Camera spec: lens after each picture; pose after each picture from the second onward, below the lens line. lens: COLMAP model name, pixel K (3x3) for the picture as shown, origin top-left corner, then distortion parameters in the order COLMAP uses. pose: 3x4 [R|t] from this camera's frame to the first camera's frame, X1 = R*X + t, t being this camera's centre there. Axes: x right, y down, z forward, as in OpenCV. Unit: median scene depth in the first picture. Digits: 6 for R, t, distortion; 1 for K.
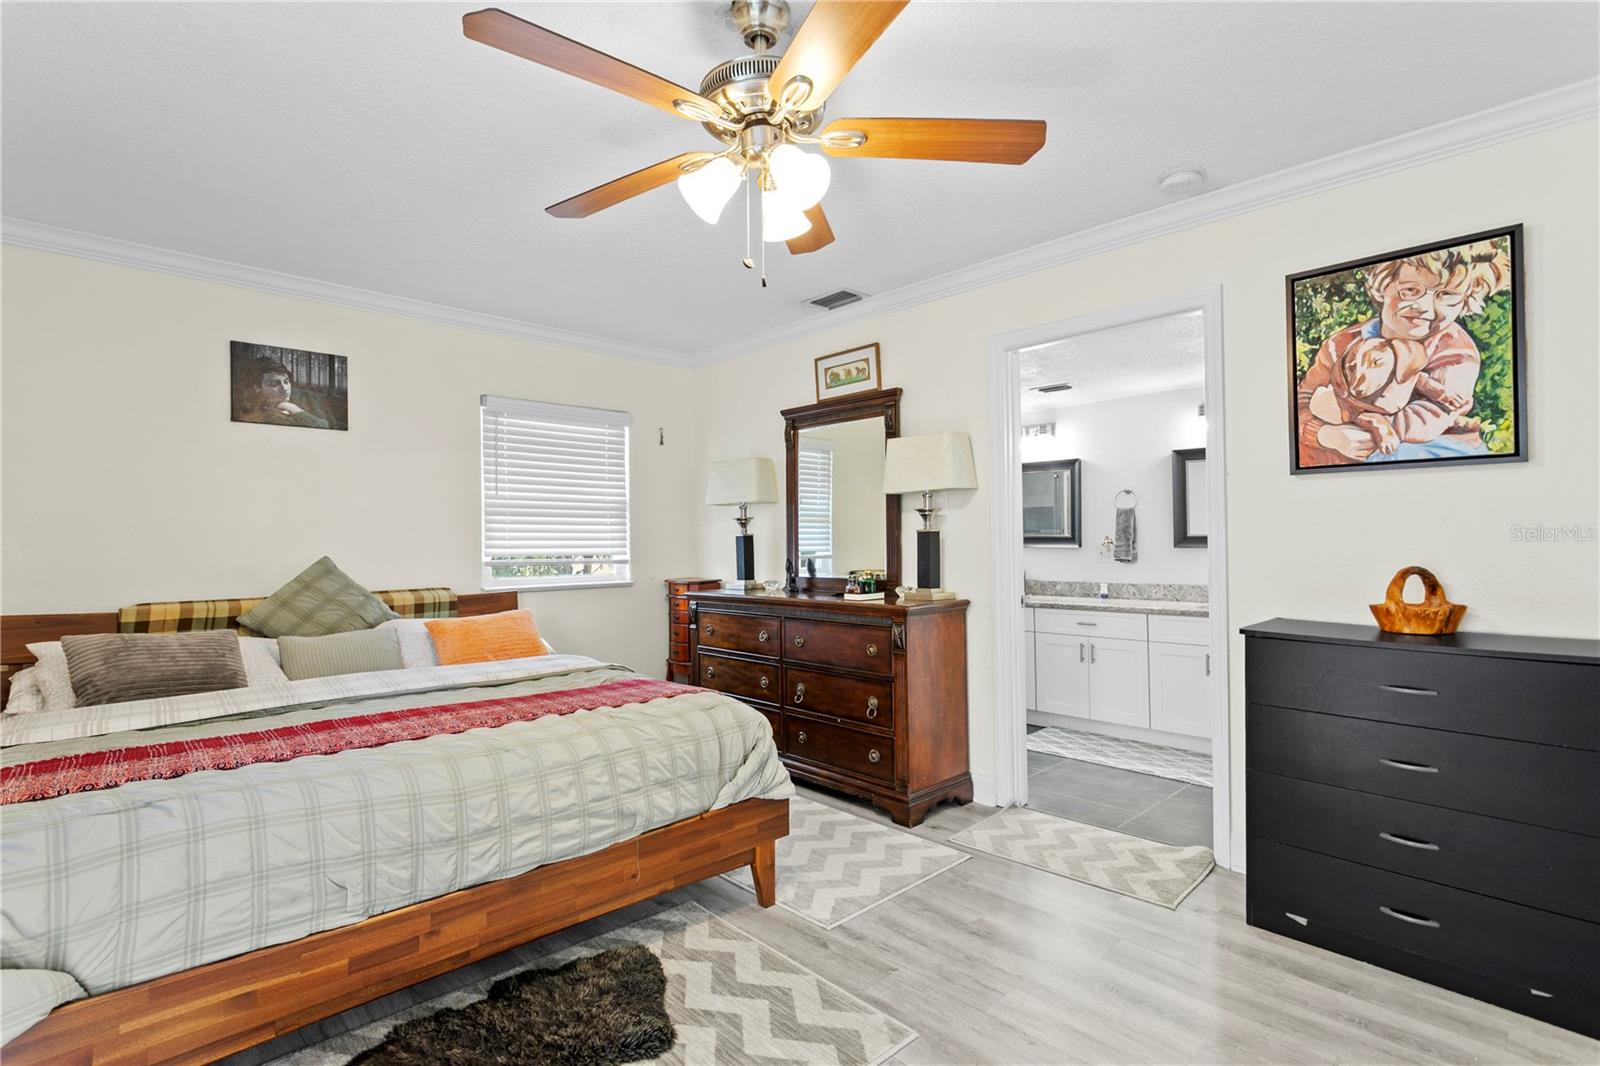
lens RADIAL K [[751.3, 0, 791.5], [0, 751.3, 535.3], [0, 0, 1]] dist [0.001498, 0.002418]
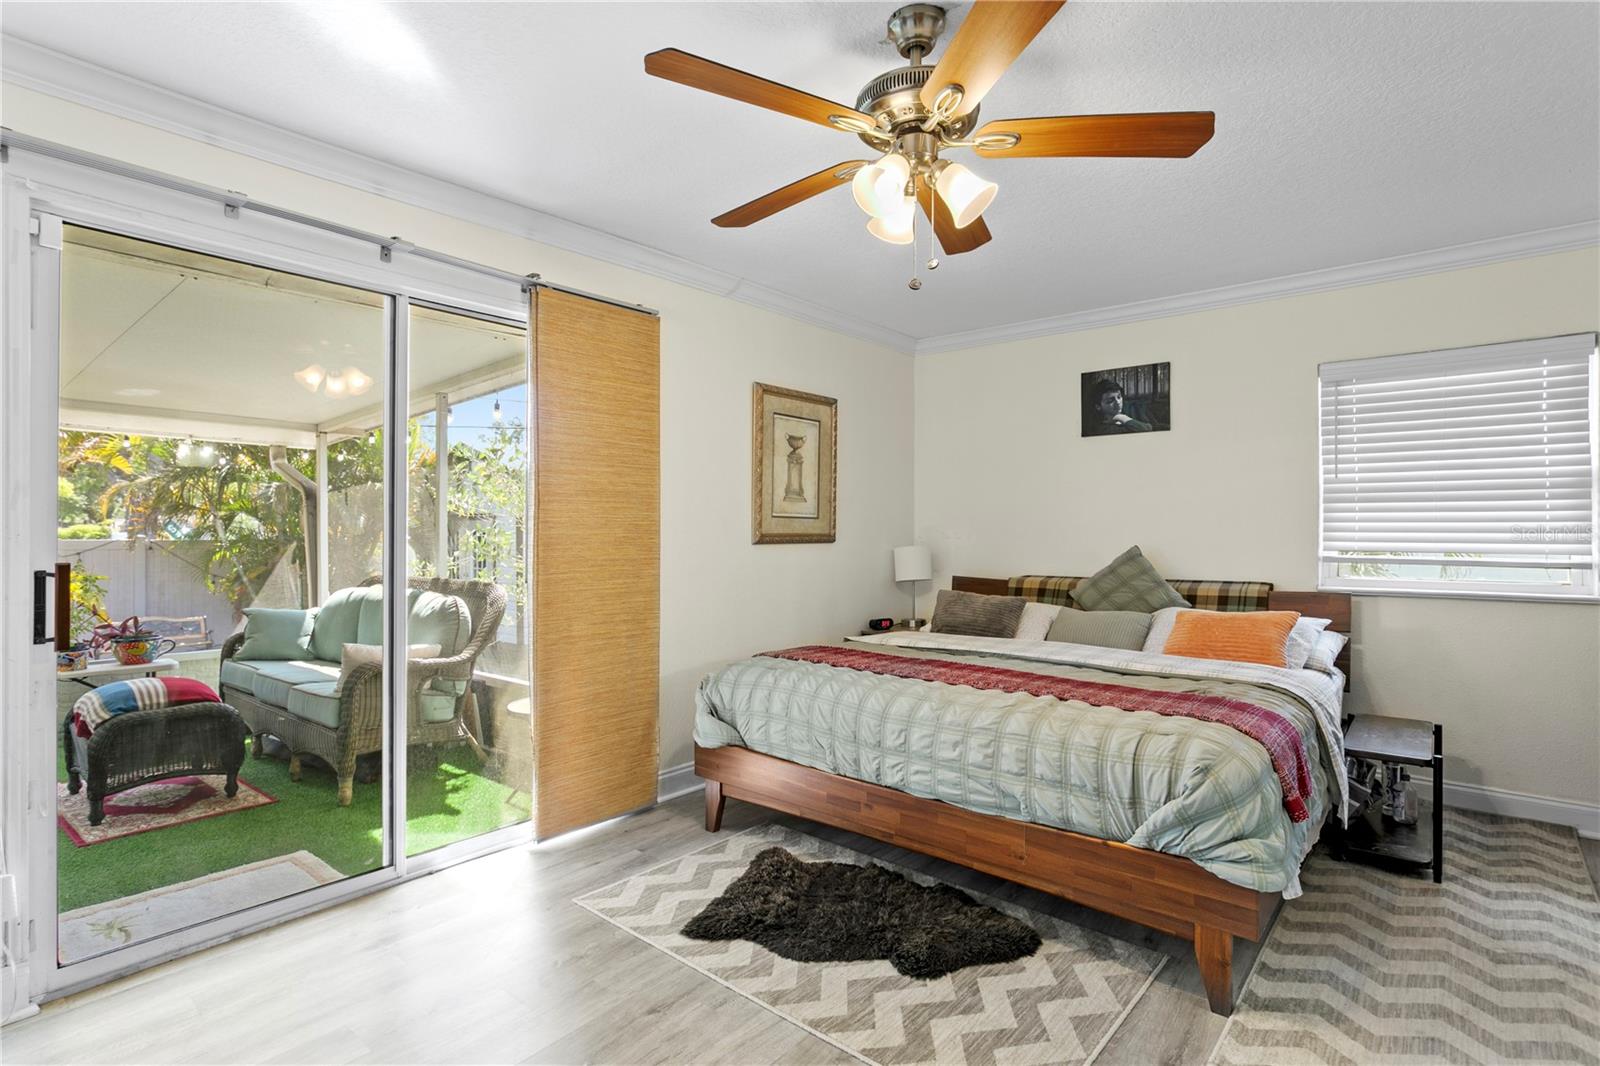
lens RADIAL K [[792.7, 0, 796.9], [0, 792.7, 532.8], [0, 0, 1]] dist [0.004291, 0.002412]
pose [[0.133419, 0.010726, -0.991002, 0.508172], [0.007164, 0.999905, 0.011787, -0.008664], [0.991034, -0.008673, 0.133329, 0.331920]]
